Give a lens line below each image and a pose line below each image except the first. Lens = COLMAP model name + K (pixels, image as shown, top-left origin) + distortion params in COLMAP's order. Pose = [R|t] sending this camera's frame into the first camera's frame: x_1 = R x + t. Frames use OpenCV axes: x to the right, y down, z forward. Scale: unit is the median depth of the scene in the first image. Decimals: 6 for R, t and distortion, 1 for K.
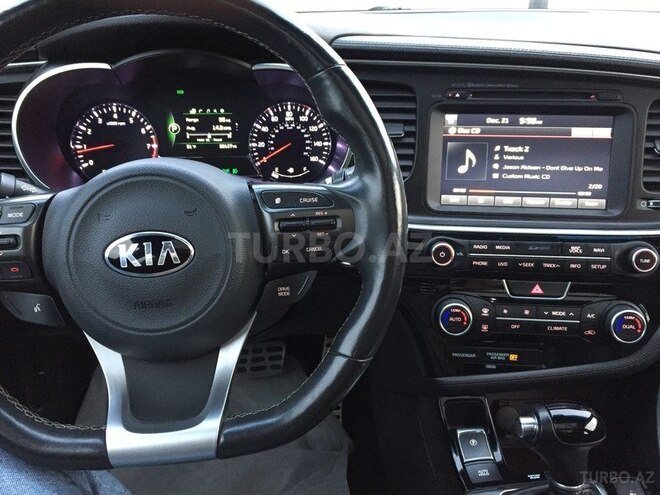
lens RADIAL K [[558.9, 0, 330.3], [0, 558.9, 247.0], [0, 0, 1]] dist [0.040922, 0.001321]
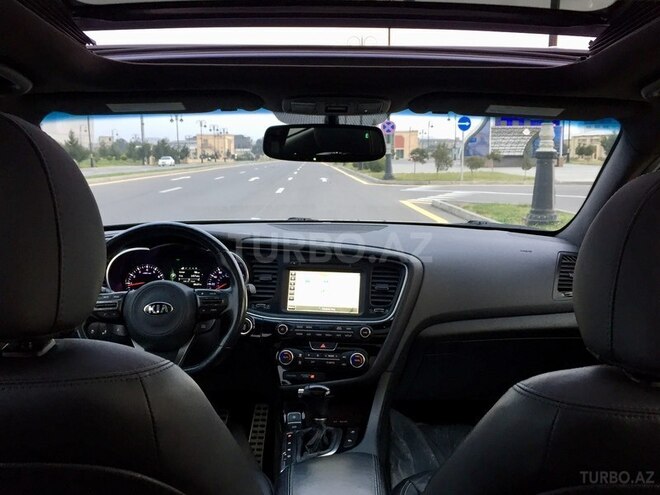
lens RADIAL K [[634.8, 0, 329.8], [0, 634.8, 247.6], [0, 0, 1]] dist [0.020180, 0.000000]
pose [[0.998889, 0.019060, -0.043087, 0.498553], [-0.030976, 0.954758, -0.295766, 0.455382], [0.035501, 0.296772, 0.954288, -1.569242]]
